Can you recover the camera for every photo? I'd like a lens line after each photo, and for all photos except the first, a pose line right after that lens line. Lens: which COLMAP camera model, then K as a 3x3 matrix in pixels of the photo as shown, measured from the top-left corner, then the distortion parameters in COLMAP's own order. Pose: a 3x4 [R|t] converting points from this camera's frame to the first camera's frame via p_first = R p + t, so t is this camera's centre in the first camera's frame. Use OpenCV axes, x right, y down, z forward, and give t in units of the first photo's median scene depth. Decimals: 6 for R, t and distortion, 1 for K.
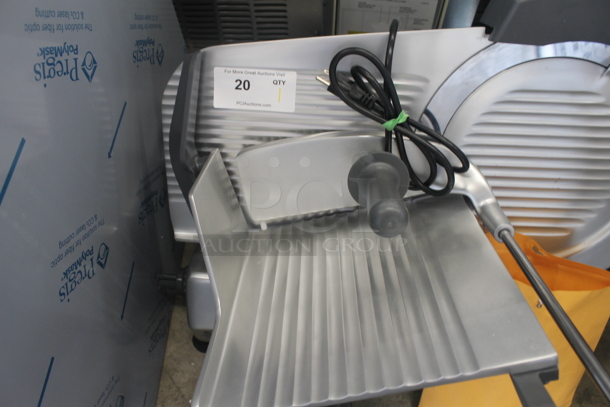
lens RADIAL K [[511.4, 0, 303.1], [0, 511.4, 197.9], [0, 0, 1]] dist [-0.160230, 0.123454]
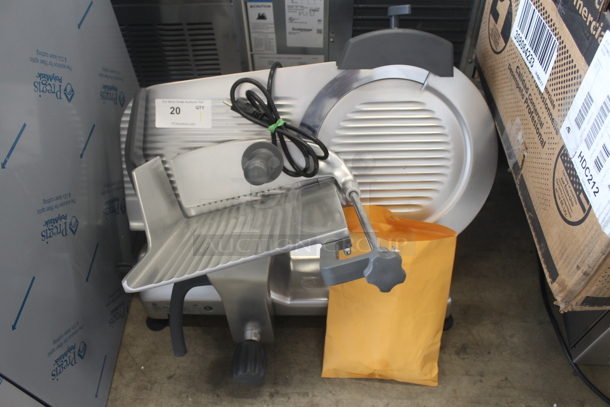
lens RADIAL K [[511.4, 0, 304.1], [0, 511.4, 198.3], [0, 0, 1]] dist [-0.160230, 0.123454]
pose [[0.998709, -0.041645, 0.029099, 0.198168], [0.046392, 0.981024, -0.188252, 0.314240], [-0.020707, 0.189359, 0.981690, -0.380228]]
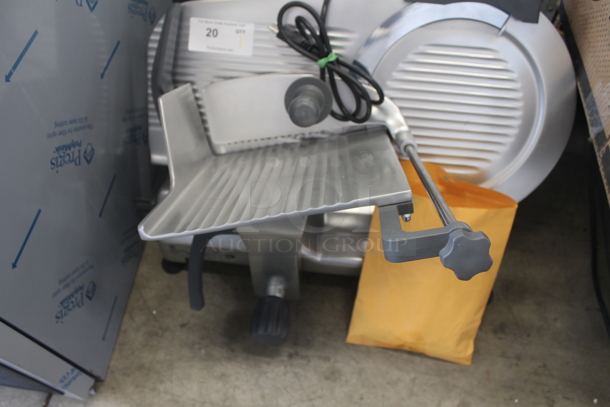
lens RADIAL K [[511.4, 0, 304.8], [0, 511.4, 201.4], [0, 0, 1]] dist [-0.160230, 0.123454]
pose [[0.998474, 0.054915, -0.005843, 0.143709], [-0.055188, 0.996083, -0.069082, 0.273148], [0.002027, 0.069299, 0.997594, -0.221835]]
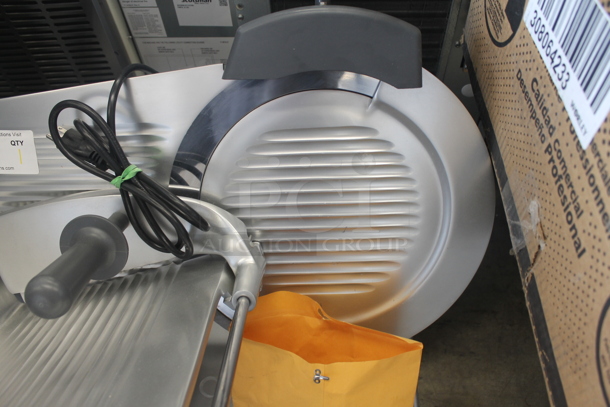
lens RADIAL K [[511.4, 0, 302.7], [0, 511.4, 200.3], [0, 0, 1]] dist [-0.160230, 0.123454]
pose [[0.998099, -0.059498, 0.016101, 0.449713], [0.060579, 0.995110, -0.078020, -0.023343], [-0.011381, 0.078847, 0.996822, 0.115981]]
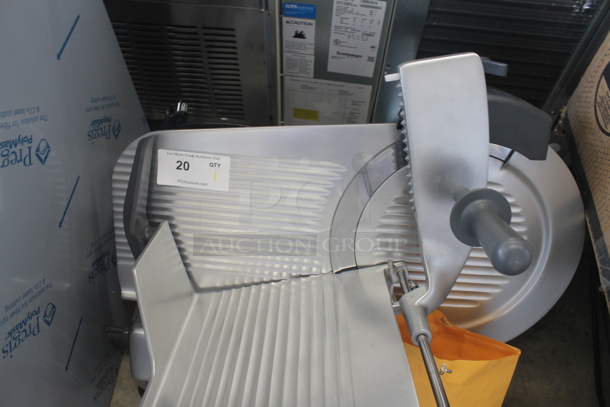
lens RADIAL K [[511.4, 0, 303.7], [0, 511.4, 195.8], [0, 0, 1]] dist [-0.160230, 0.123454]
pose [[0.999022, 0.036116, 0.025503, 0.124256], [-0.034126, 0.996631, -0.074582, -0.081630], [-0.028110, 0.073638, 0.996889, -0.129023]]
